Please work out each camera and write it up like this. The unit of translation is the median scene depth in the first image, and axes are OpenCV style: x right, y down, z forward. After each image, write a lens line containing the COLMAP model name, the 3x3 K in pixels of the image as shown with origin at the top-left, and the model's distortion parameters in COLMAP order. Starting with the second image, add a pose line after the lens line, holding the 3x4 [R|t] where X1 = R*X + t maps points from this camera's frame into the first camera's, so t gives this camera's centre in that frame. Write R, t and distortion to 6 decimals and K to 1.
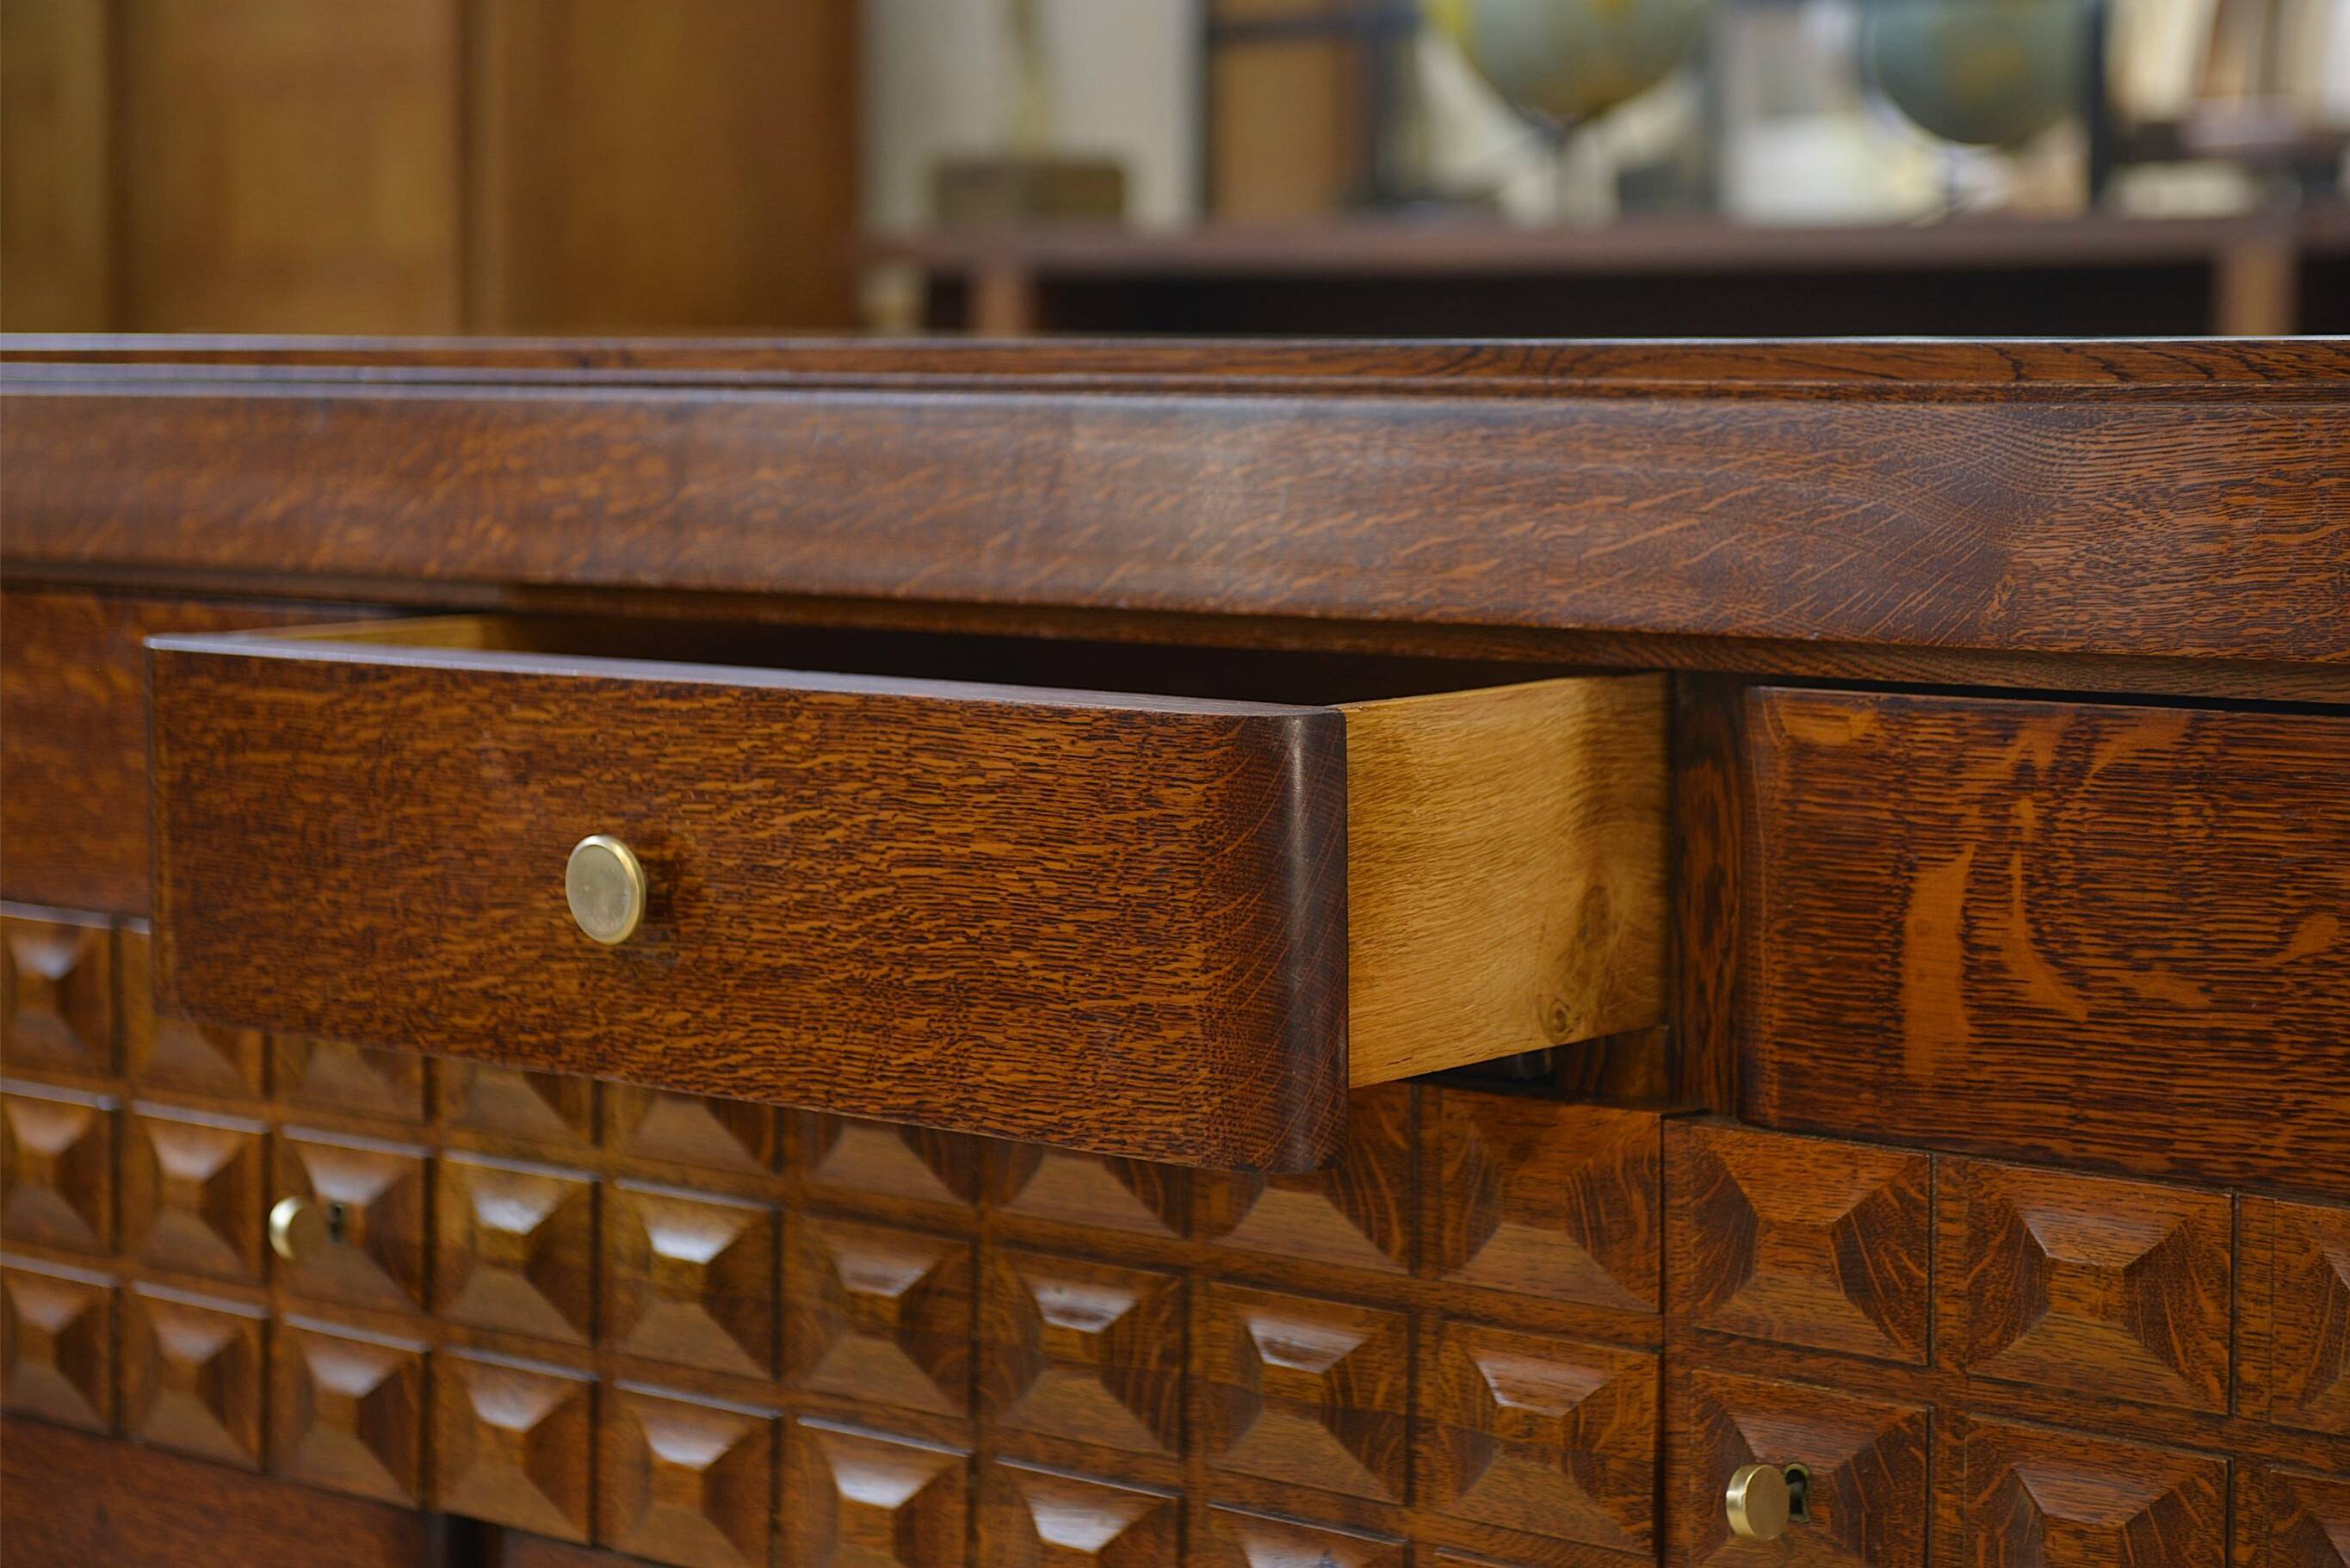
lens RADIAL K [[4743.6, 0, 1240.3], [0, 4743.6, 786.6], [0, 0, 1]] dist [0.113571, -0.195687]
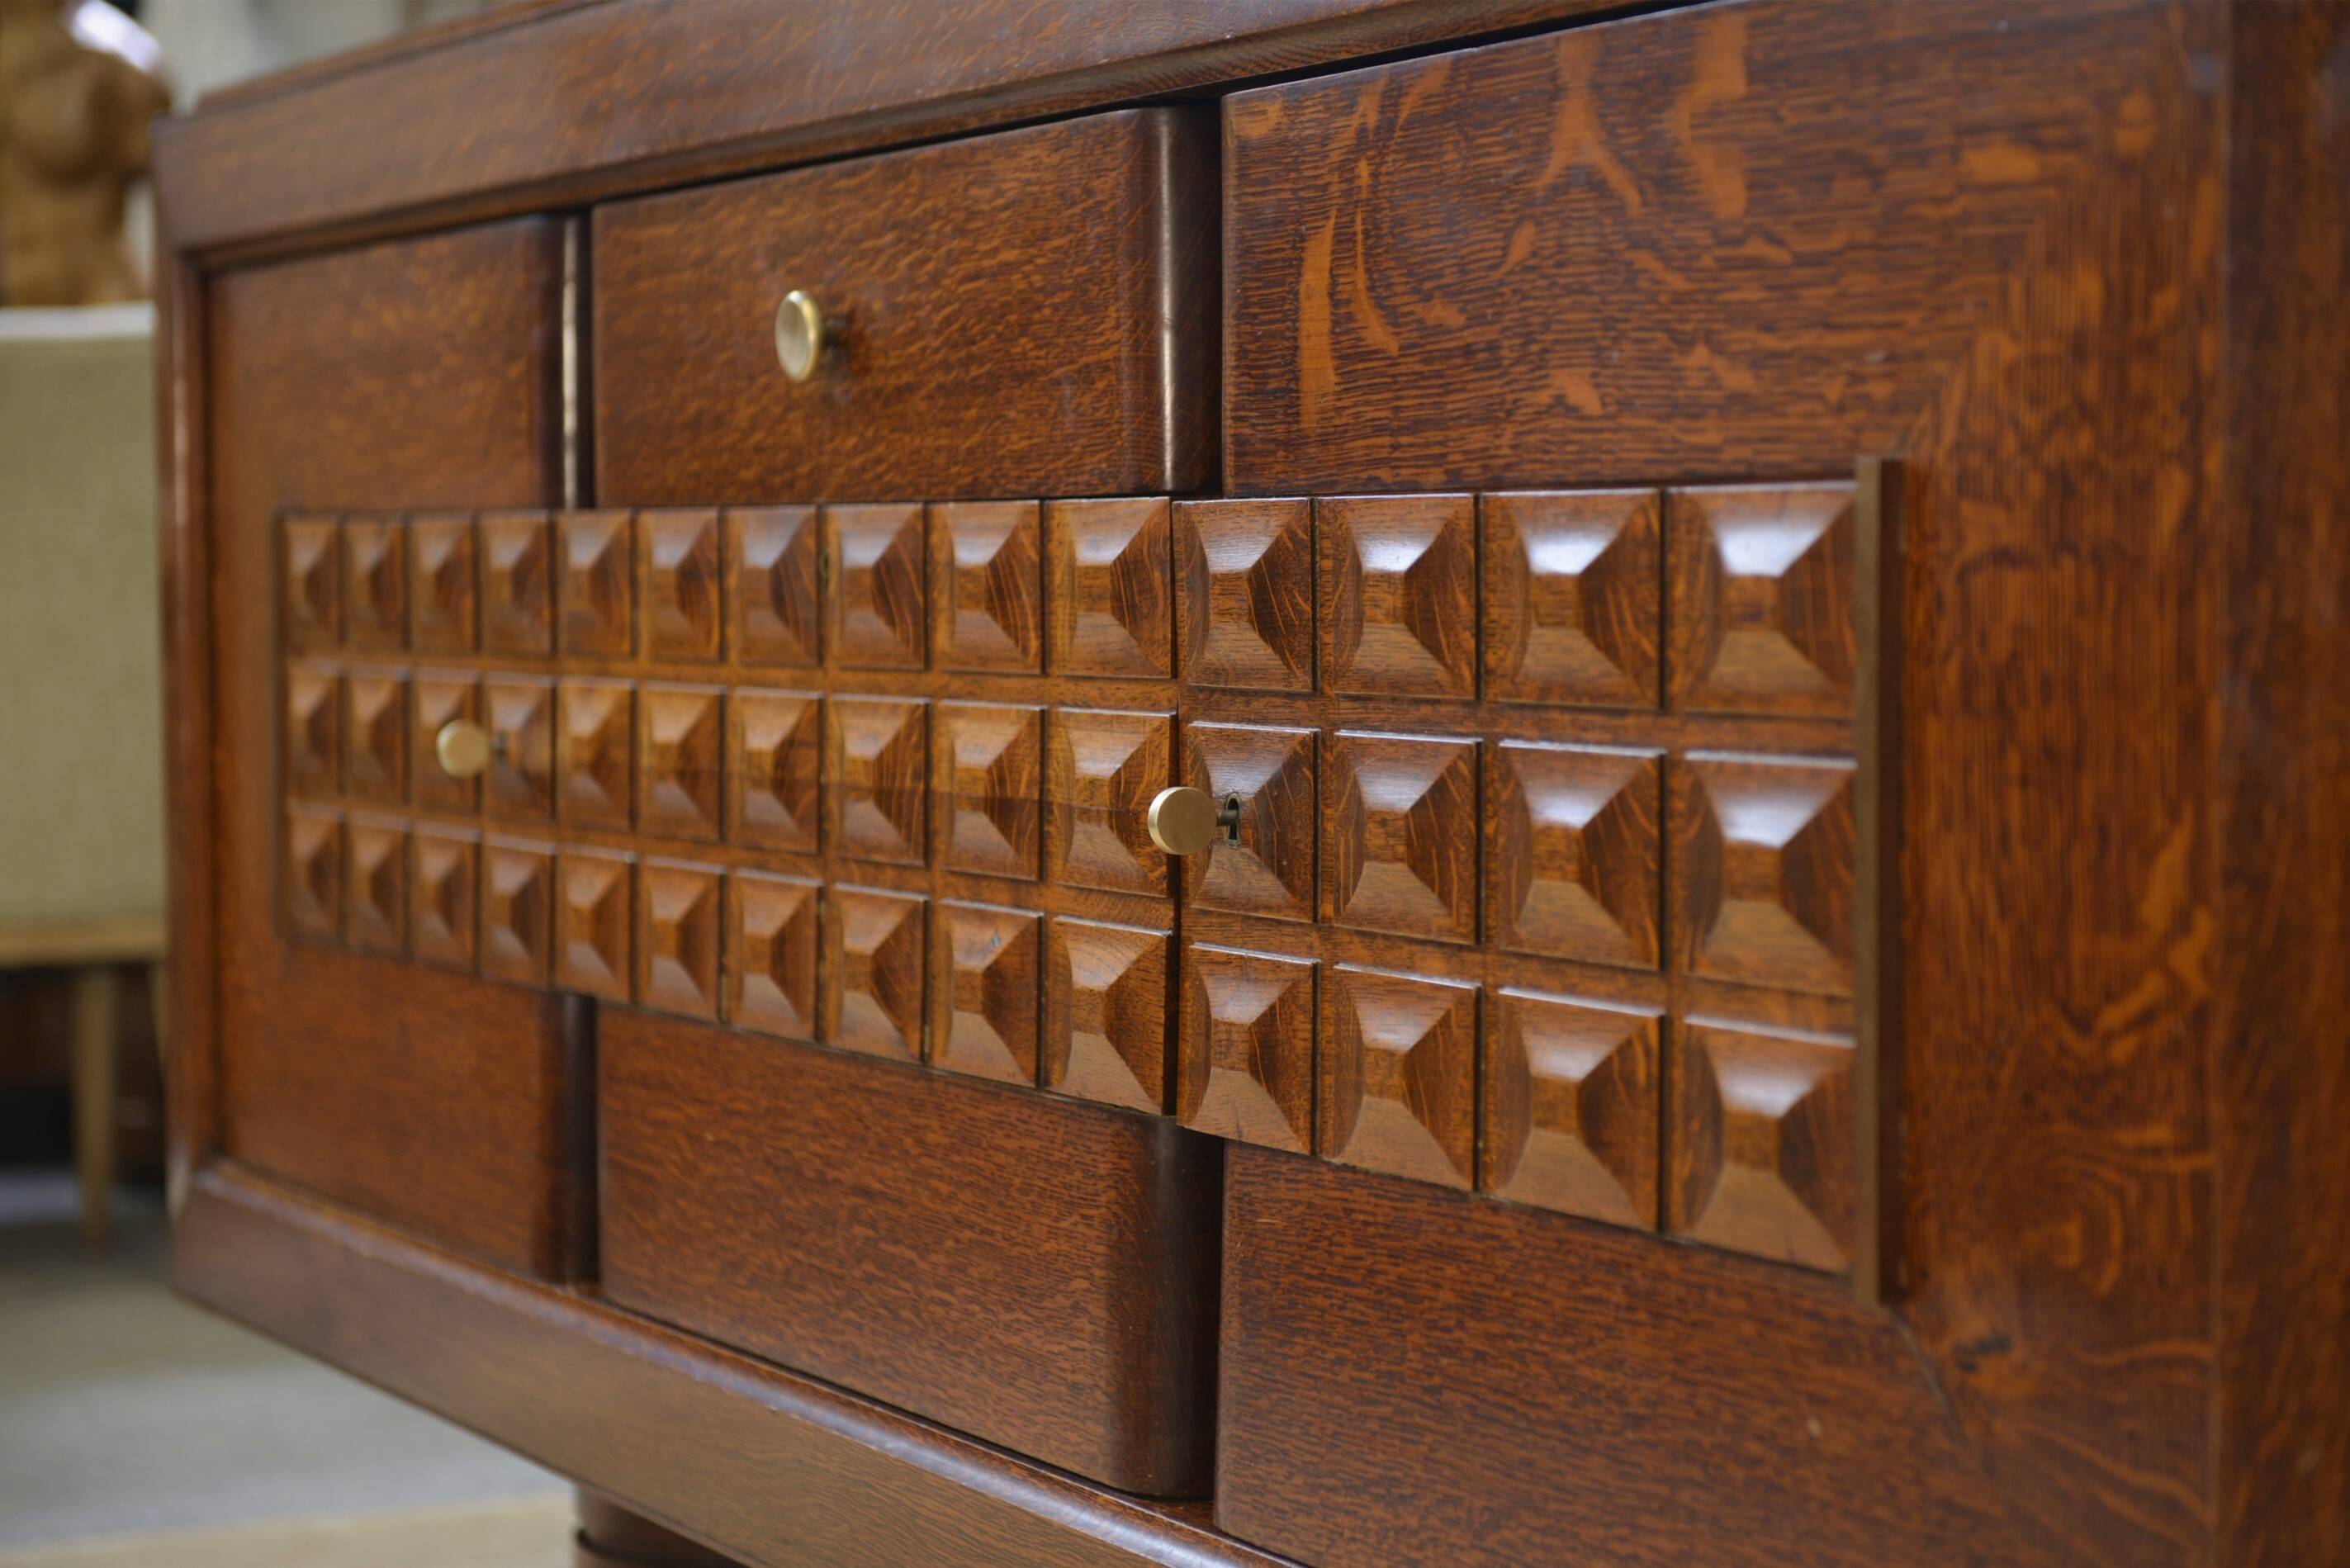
lens RADIAL K [[4603.0, 0, 1215.7], [0, 4603.0, 786.6], [0, 0, 1]] dist [0.155241, -0.619596]
pose [[0.937346, 0.007354, -0.348322, 0.487673], [-0.019438, 0.999324, -0.031209, 0.174854], [0.347857, 0.036024, 0.936855, -0.004568]]
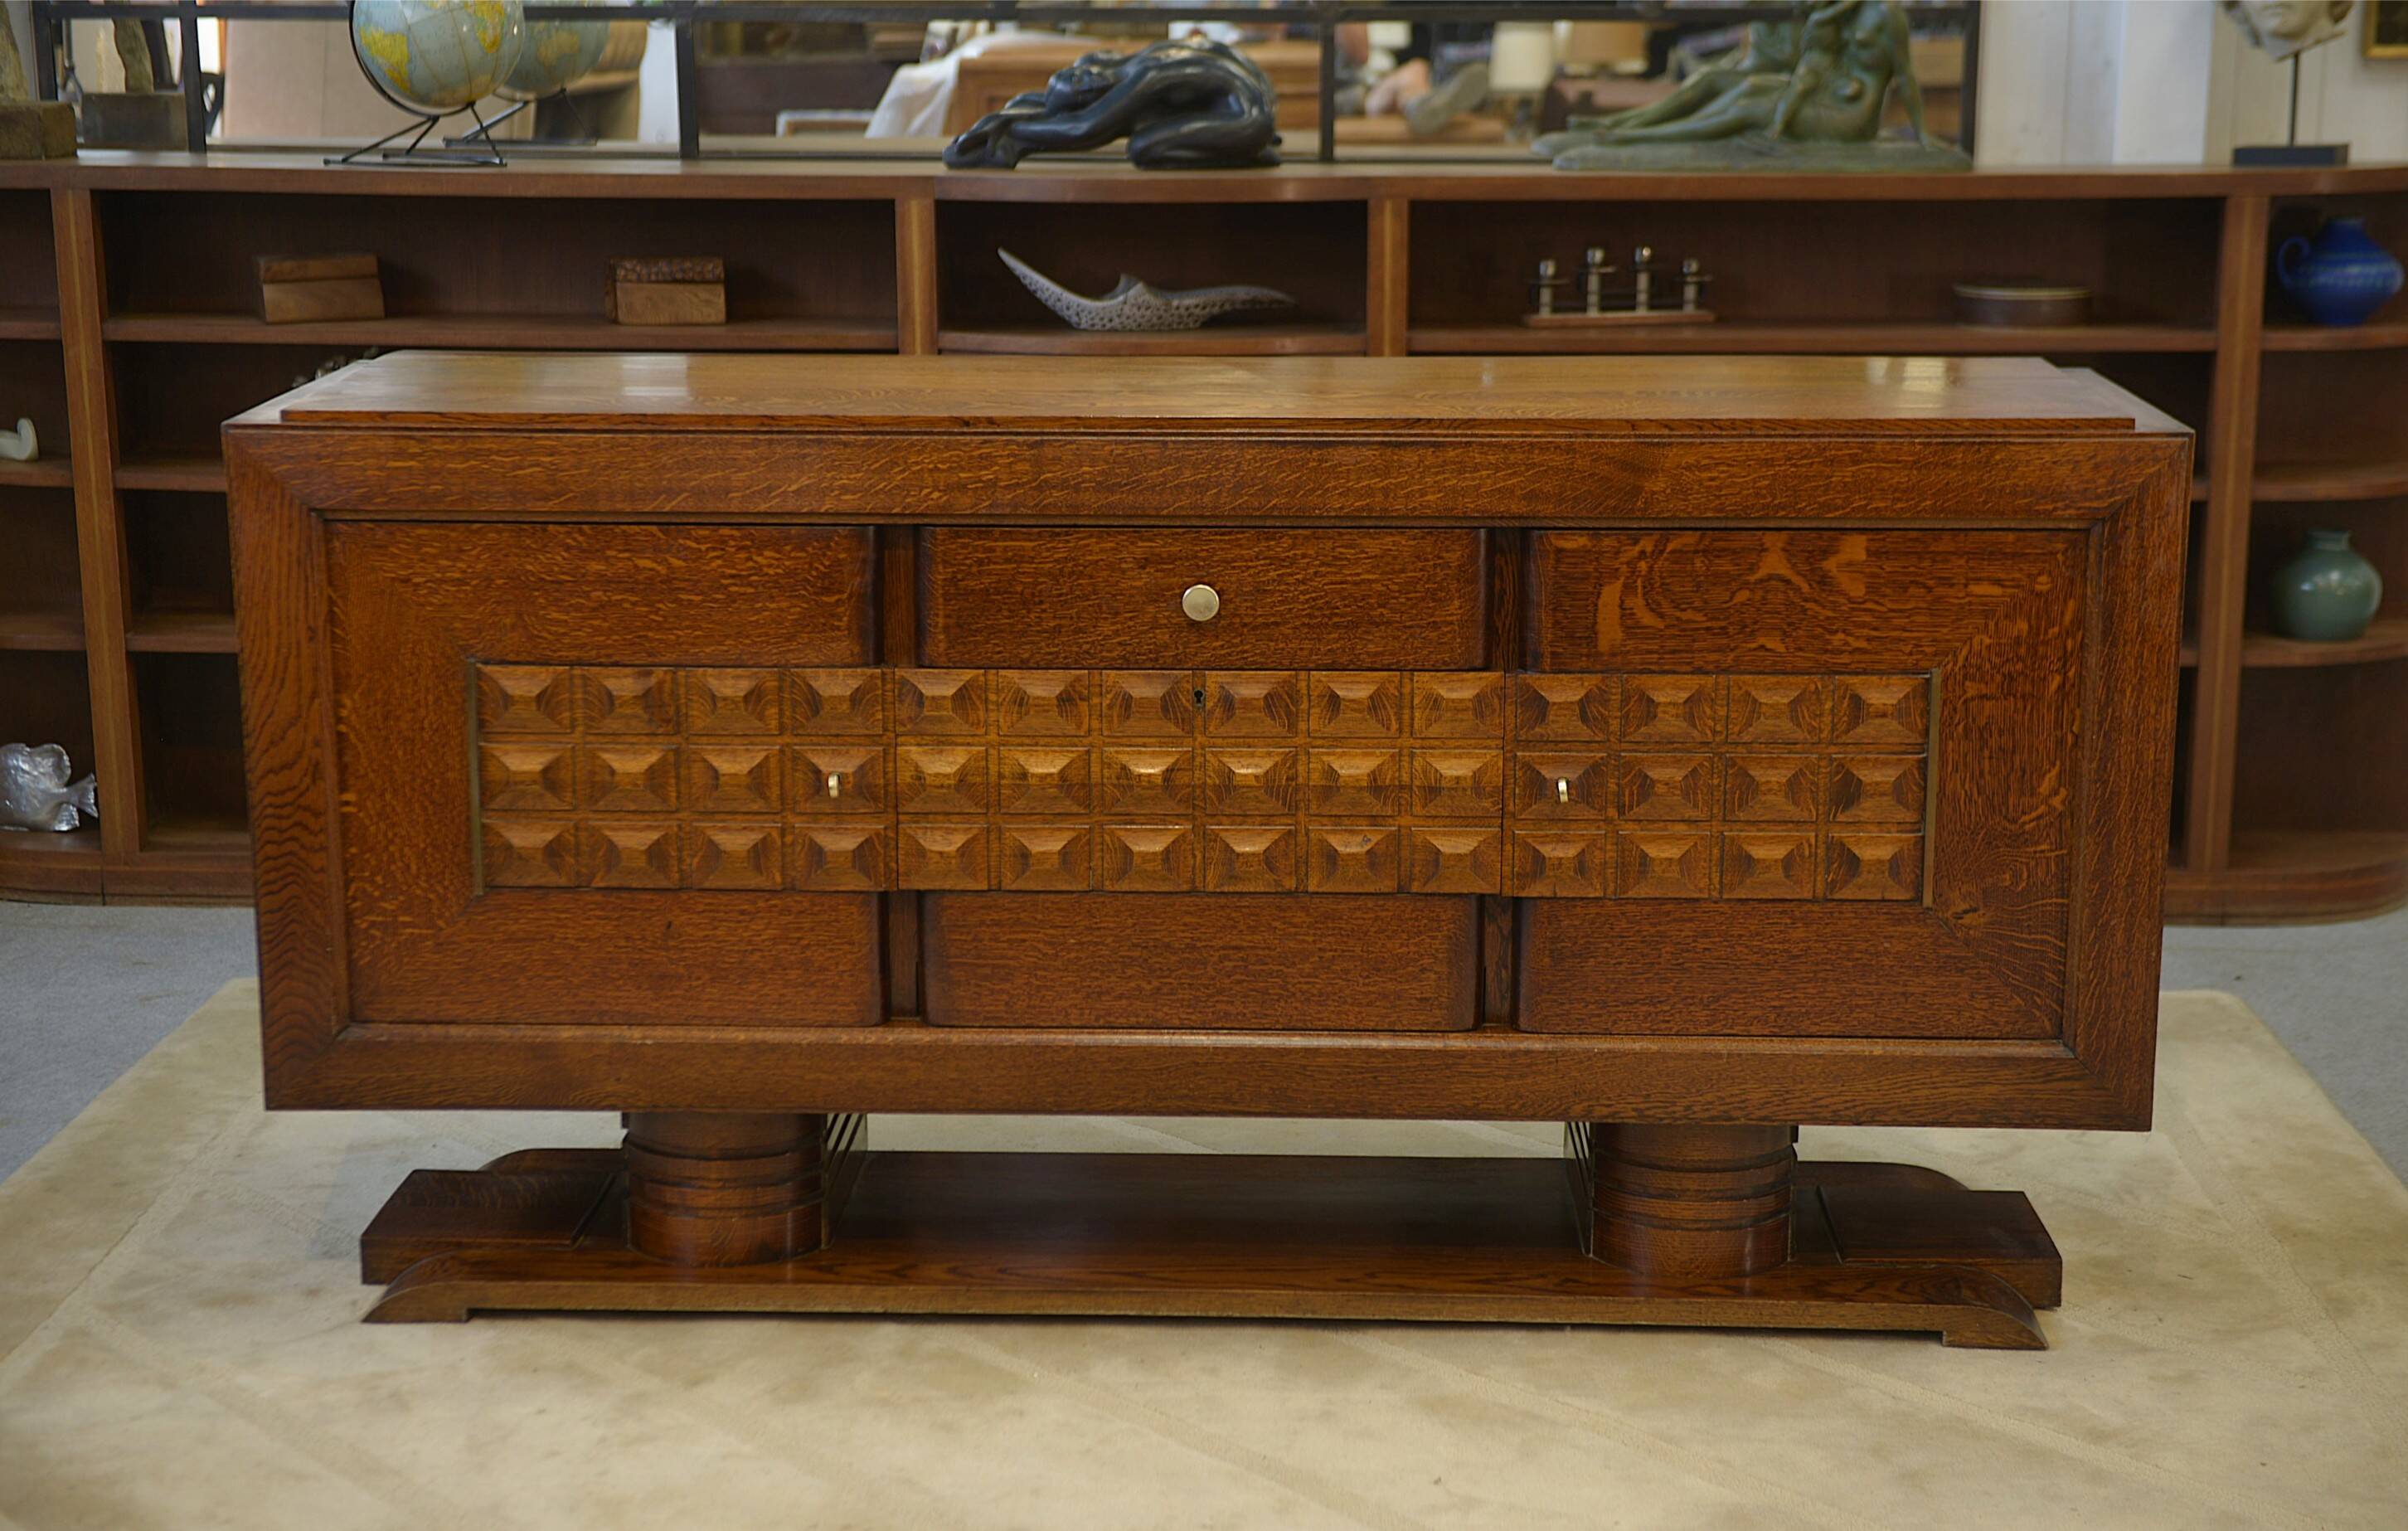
lens RADIAL K [[3688.0, 0, 1207.1], [0, 3688.0, 807.0], [0, 0, 1]] dist [0.136370, -0.059211]
pose [[0.780832, -0.149342, 0.606629, -1.545593], [0.056819, 0.983960, 0.169100, -0.263262], [-0.622152, -0.097570, 0.776792, -0.743019]]
